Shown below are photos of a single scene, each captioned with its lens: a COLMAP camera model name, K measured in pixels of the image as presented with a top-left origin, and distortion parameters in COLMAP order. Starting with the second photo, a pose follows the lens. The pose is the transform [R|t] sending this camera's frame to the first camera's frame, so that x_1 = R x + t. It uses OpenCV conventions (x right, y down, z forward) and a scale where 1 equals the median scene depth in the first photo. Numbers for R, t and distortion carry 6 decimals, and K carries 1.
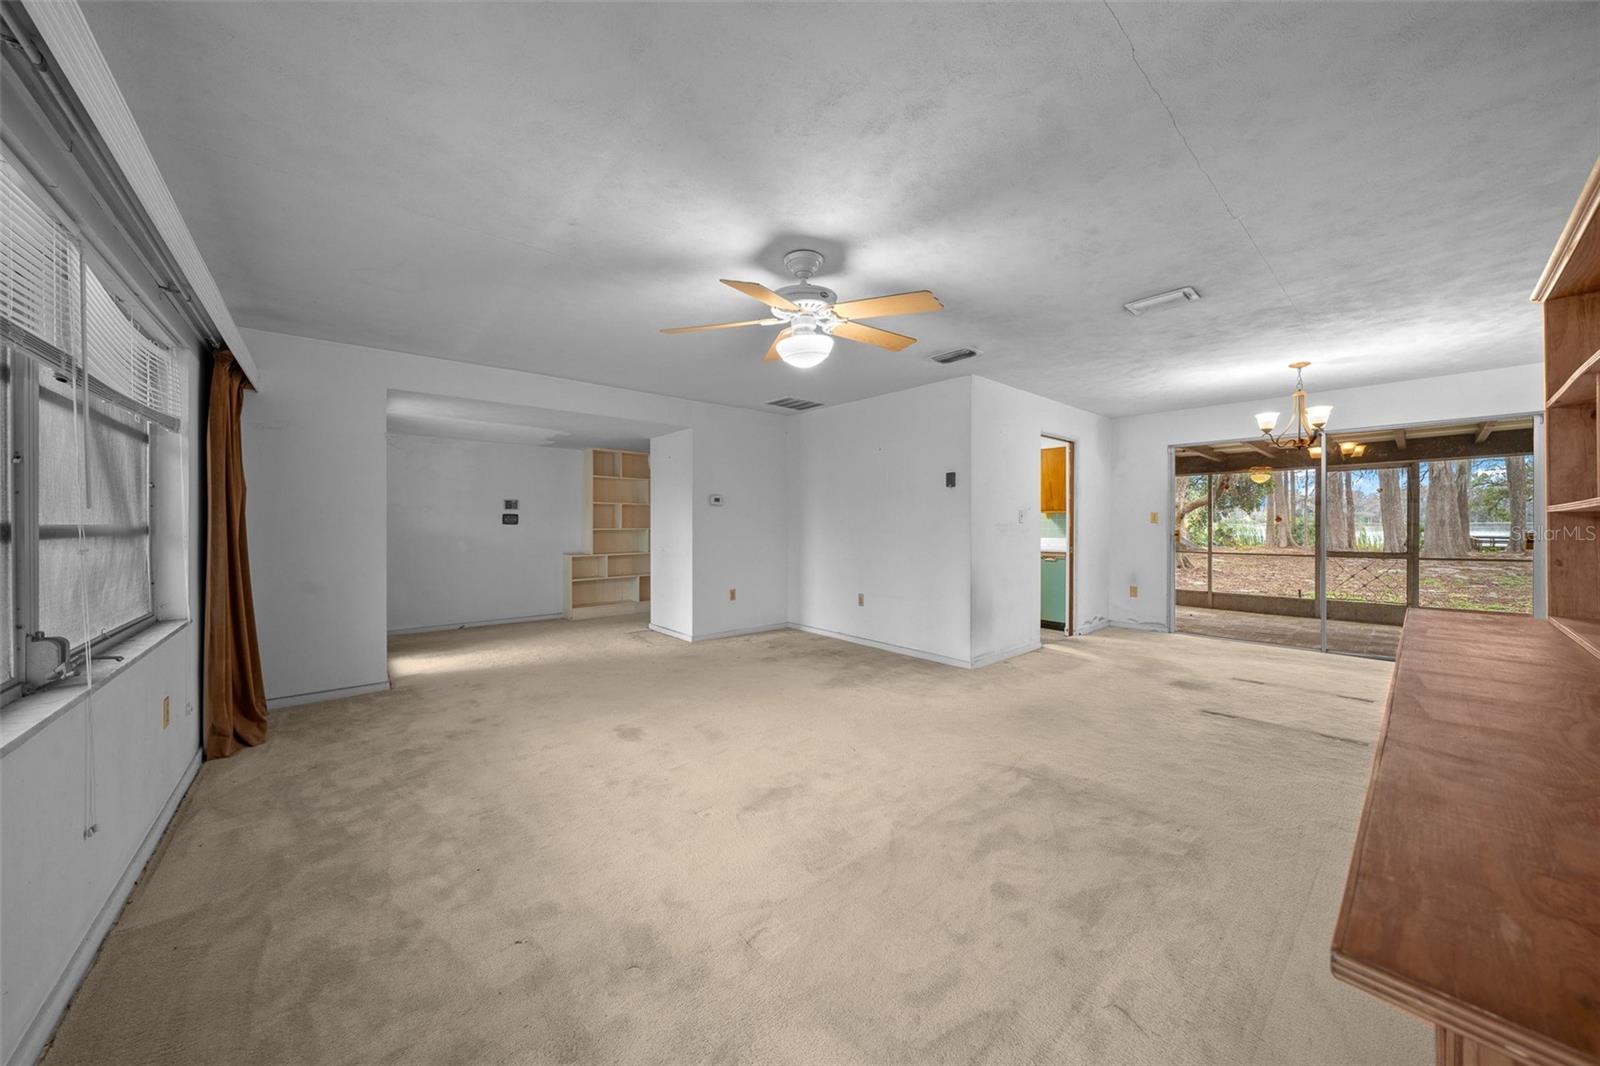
lens RADIAL K [[541.7, 0, 799.4], [0, 541.7, 527.9], [0, 0, 1]] dist [-0.001294, -0.000103]
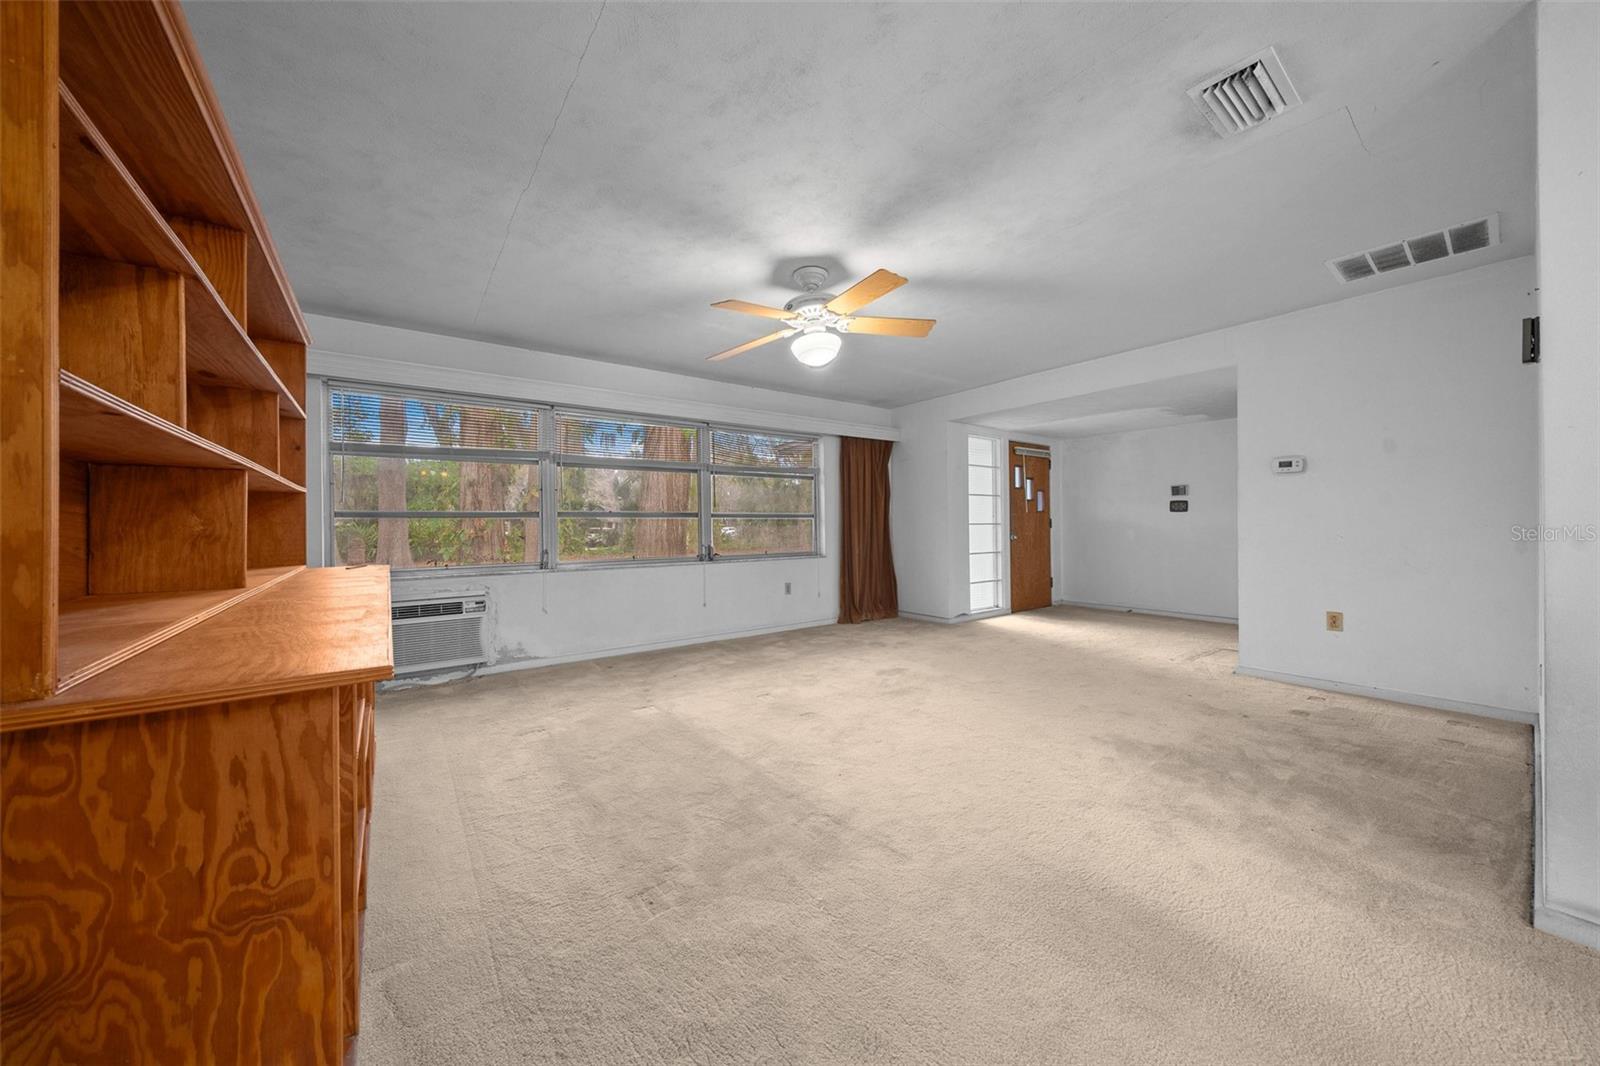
lens RADIAL K [[556.5, 0, 800.0], [0, 556.5, 533.0], [0, 0, 1]] dist [-0.000256, -0.000022]
pose [[-0.076966, 0.012526, -0.996955, 0.779052], [0.000614, 0.999921, 0.012516, 0.029274], [0.997034, 0.000351, -0.076968, 0.690816]]
